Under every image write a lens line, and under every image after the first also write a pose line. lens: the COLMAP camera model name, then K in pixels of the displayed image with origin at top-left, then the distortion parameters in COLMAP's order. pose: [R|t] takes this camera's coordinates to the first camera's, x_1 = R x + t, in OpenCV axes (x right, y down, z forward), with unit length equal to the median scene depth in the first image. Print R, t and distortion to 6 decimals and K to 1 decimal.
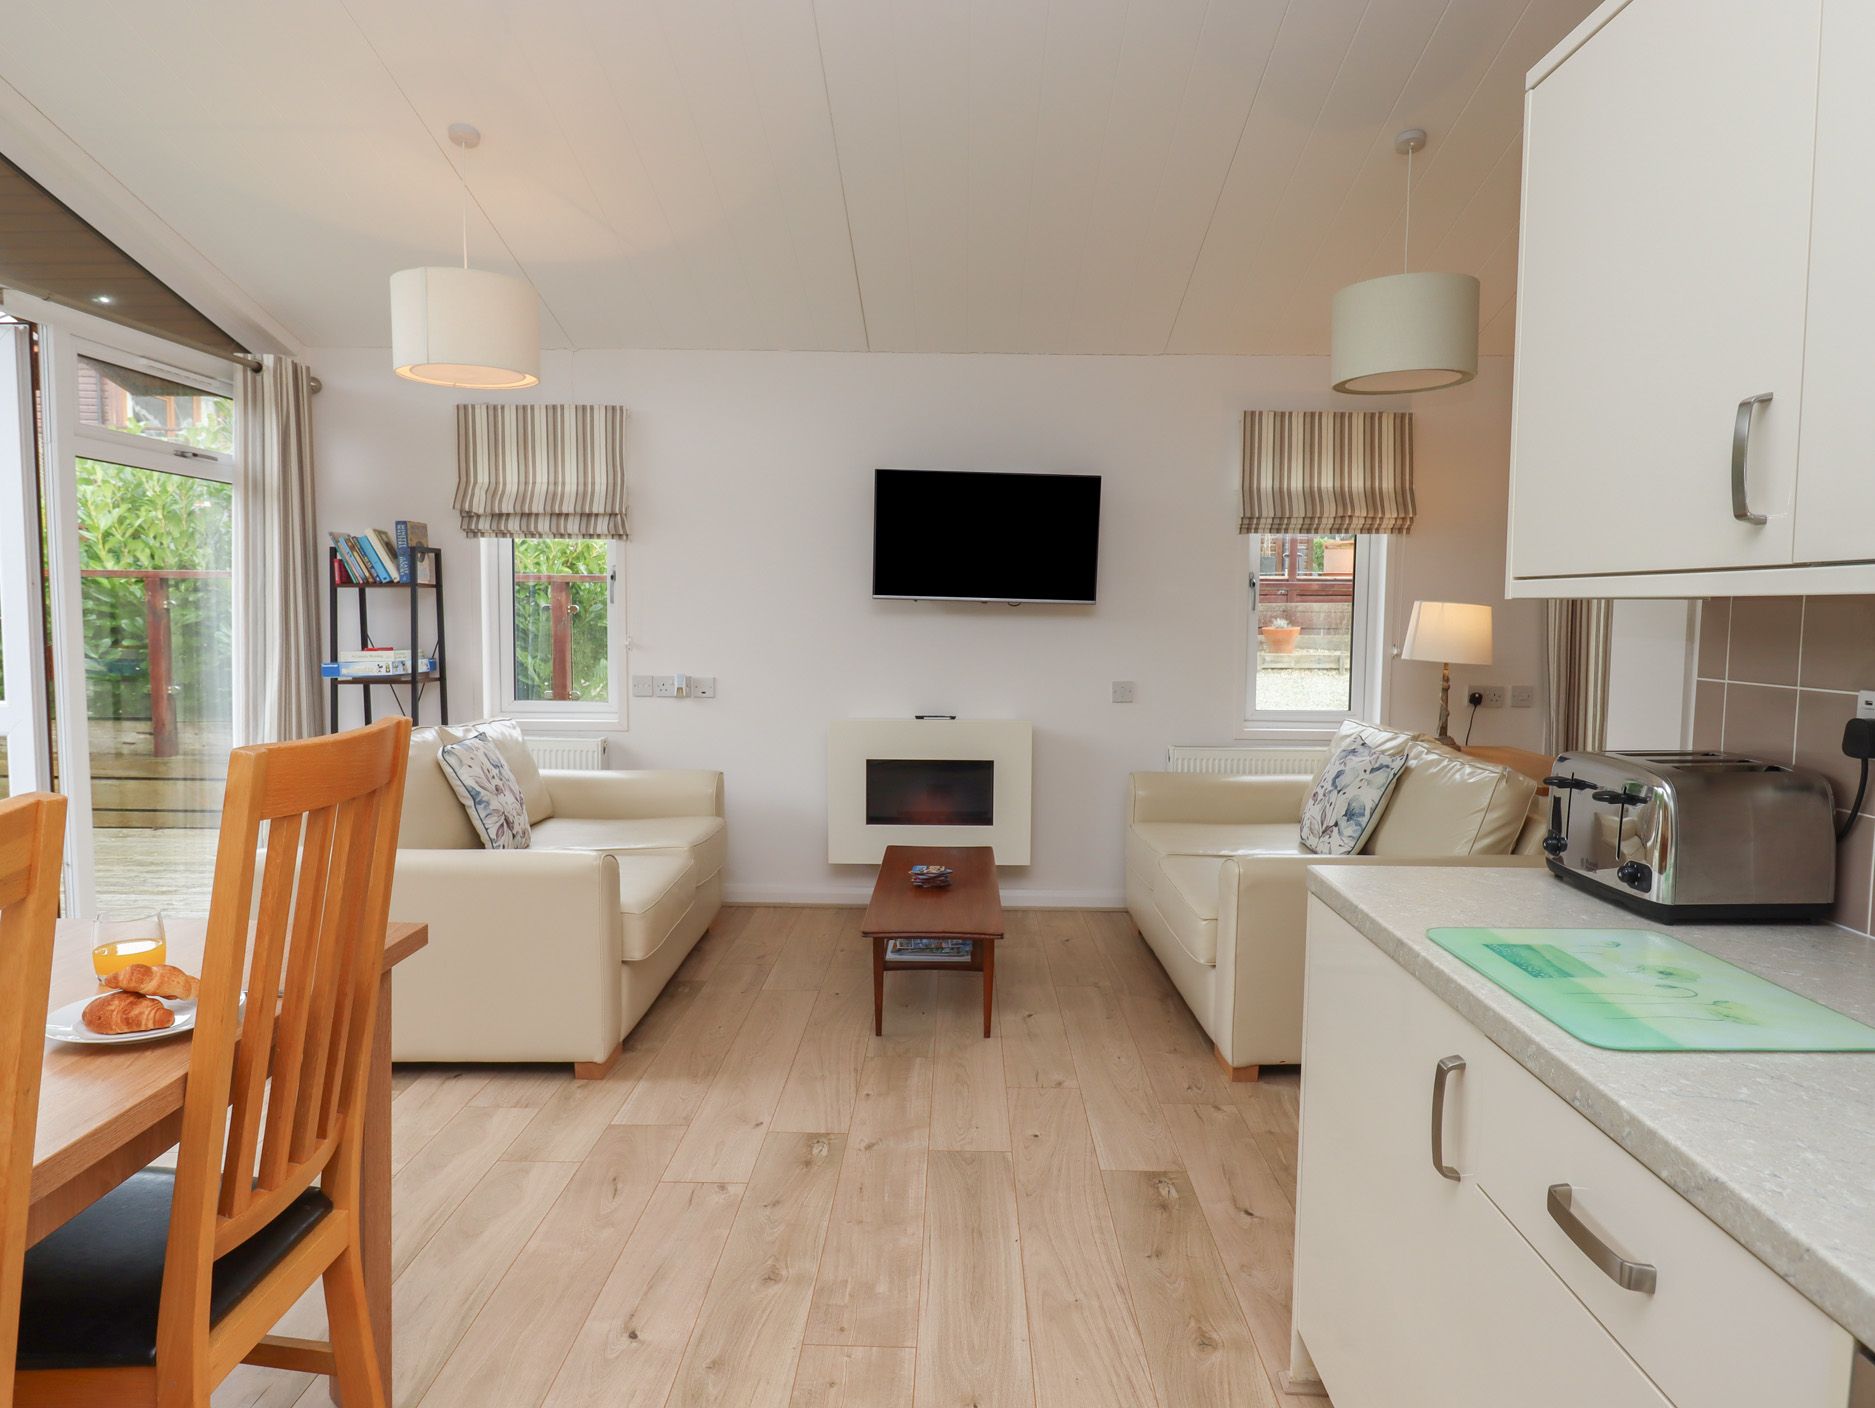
lens RADIAL K [[1169.2, 0, 937.5], [0, 1169.2, 704.0], [0, 0, 1]] dist [0.001121, -0.002731]
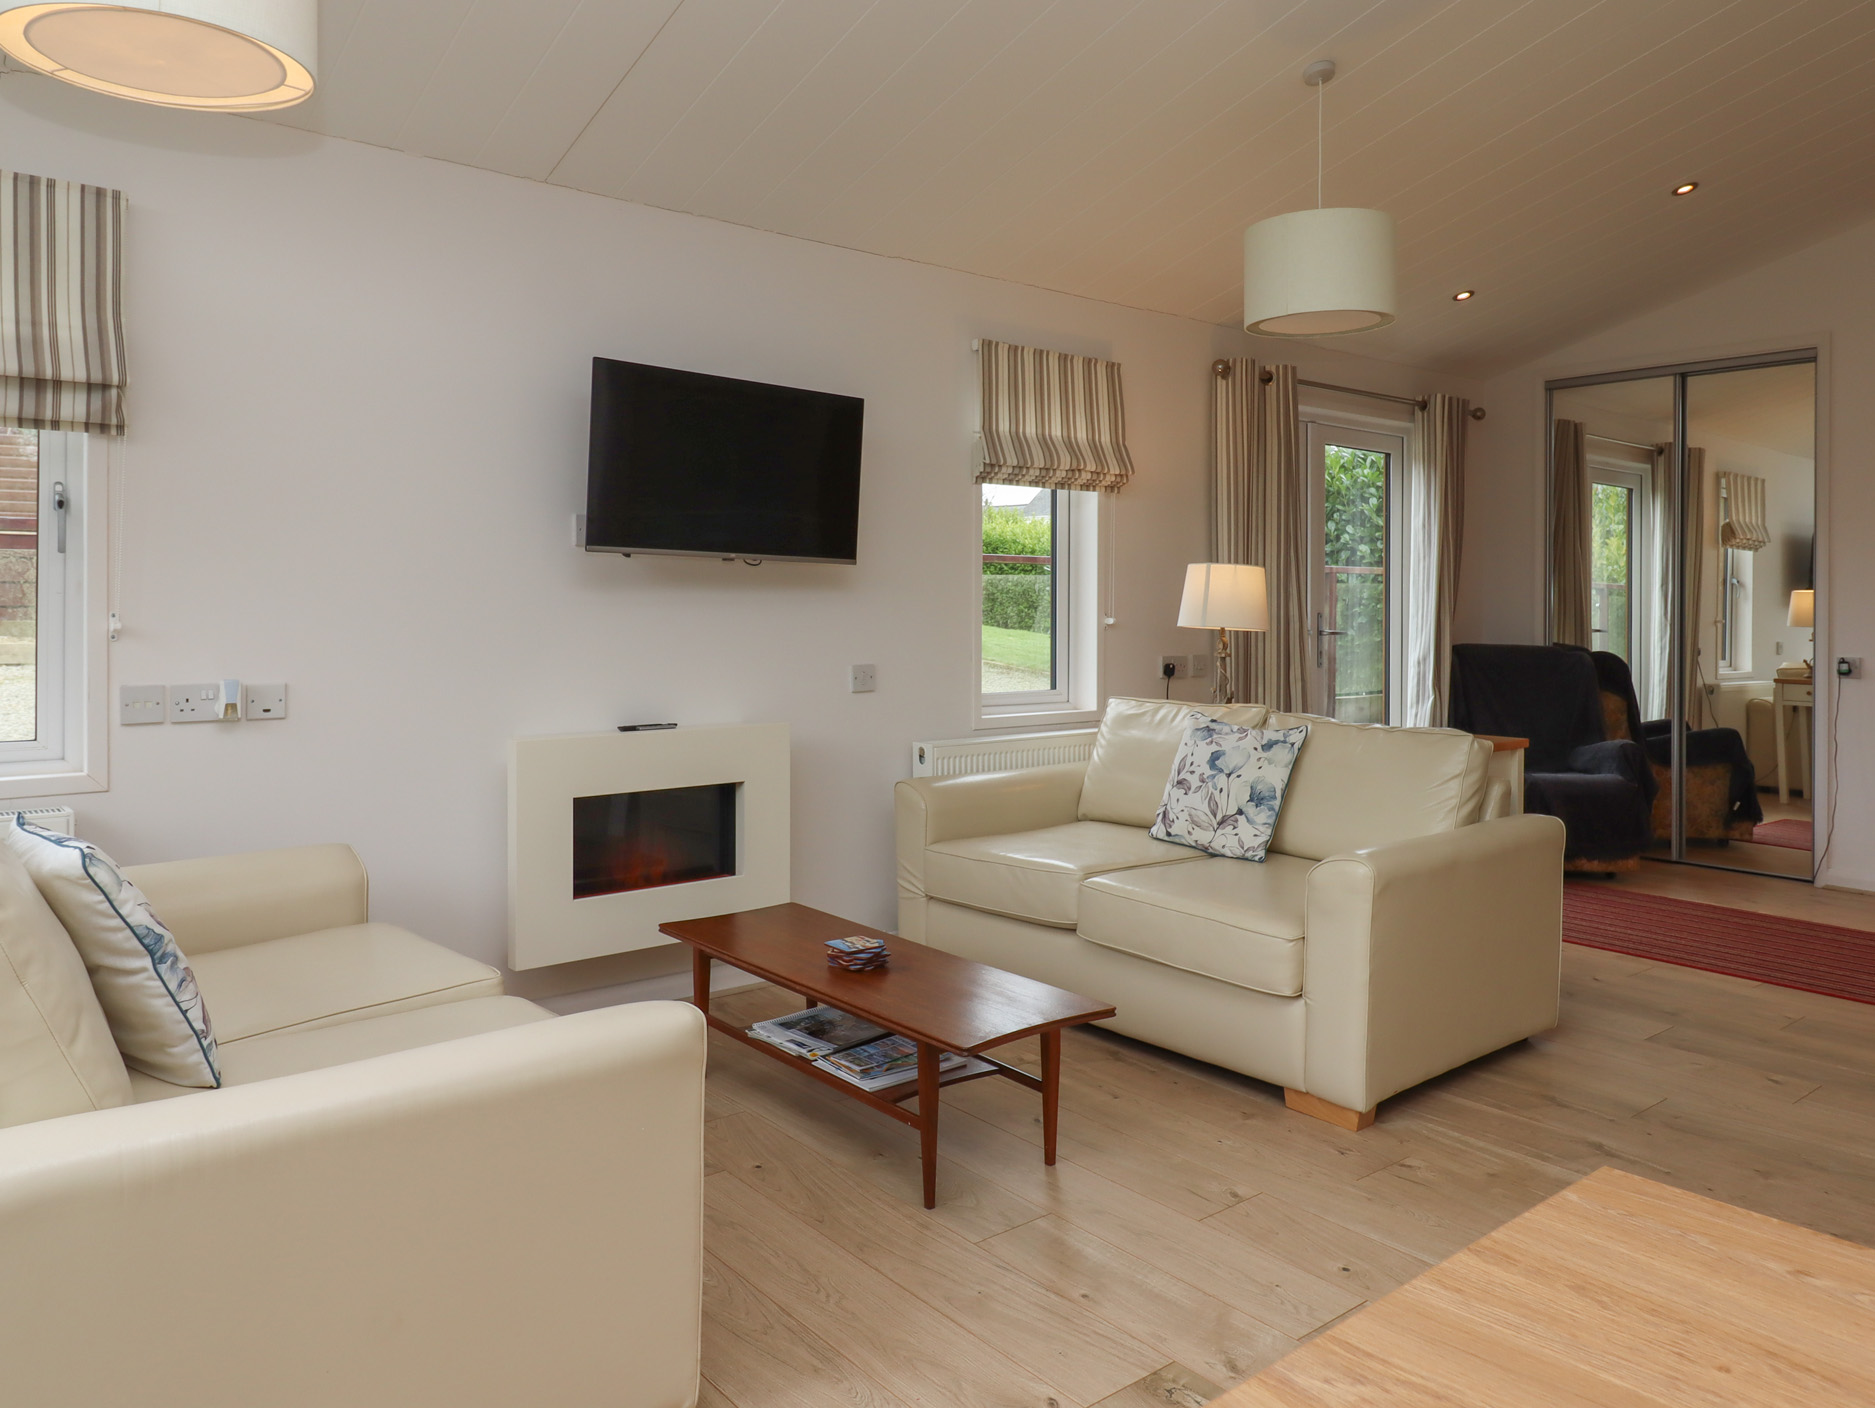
lens RADIAL K [[1339.0, 0, 936.7], [0, 1339.0, 616.8], [0, 0, 1]] dist [-0.001389, -0.004918]
pose [[0.763759, -0.012452, 0.645381, -0.396987], [0.054523, 0.997485, -0.045279, -0.008636], [-0.643194, 0.069770, 0.762518, 0.305381]]
